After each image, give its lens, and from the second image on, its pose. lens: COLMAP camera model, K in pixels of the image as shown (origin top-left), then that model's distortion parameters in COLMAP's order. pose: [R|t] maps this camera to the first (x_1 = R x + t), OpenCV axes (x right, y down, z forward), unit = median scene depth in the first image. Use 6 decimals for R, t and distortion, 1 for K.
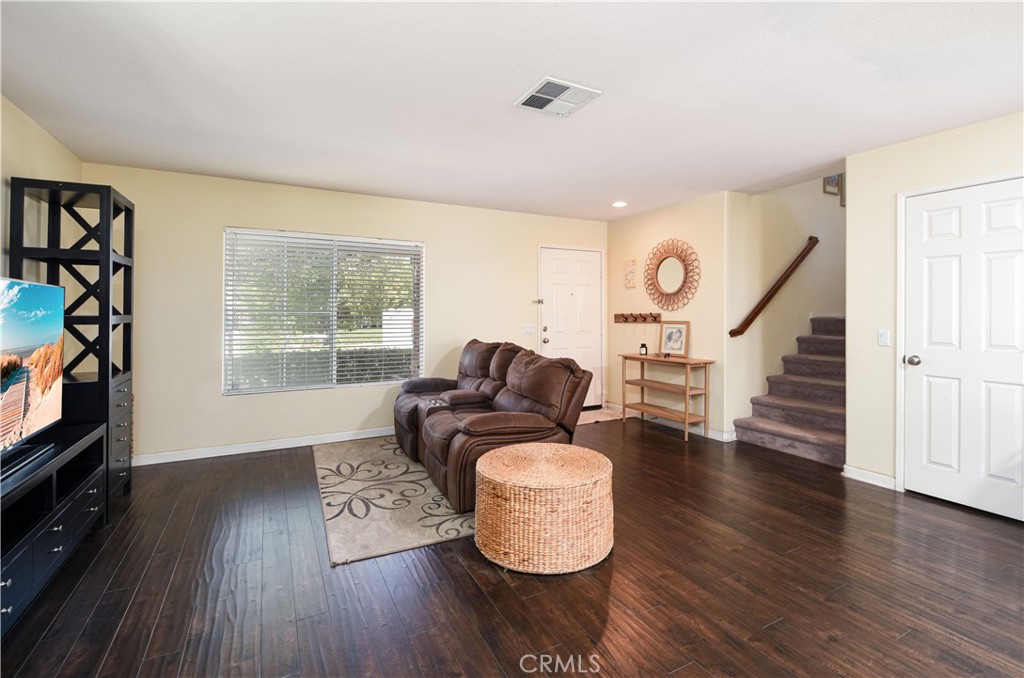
lens RADIAL K [[455.8, 0, 488.8], [0, 455.8, 304.3], [0, 0, 1]] dist [0.025067, -0.023518]
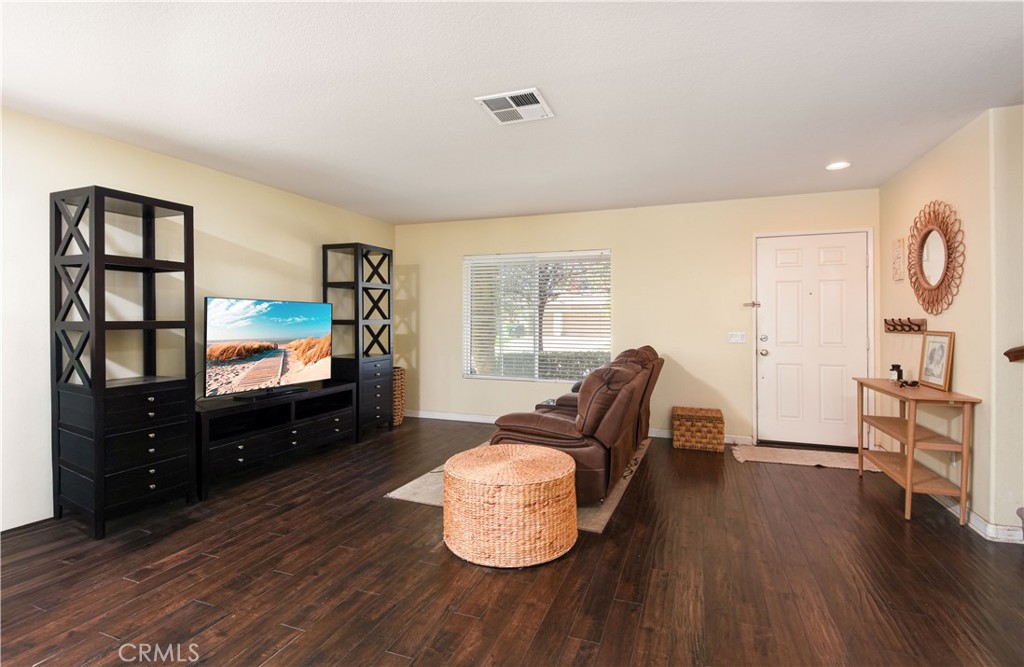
lens RADIAL K [[442.4, 0, 513.5], [0, 442.4, 313.4], [0, 0, 1]] dist [0.027420, -0.019193]
pose [[0.700553, -0.007641, -0.713559, 0.456409], [0.013630, 0.999904, 0.002674, 0.002604], [0.713470, -0.011599, 0.700590, 0.162658]]
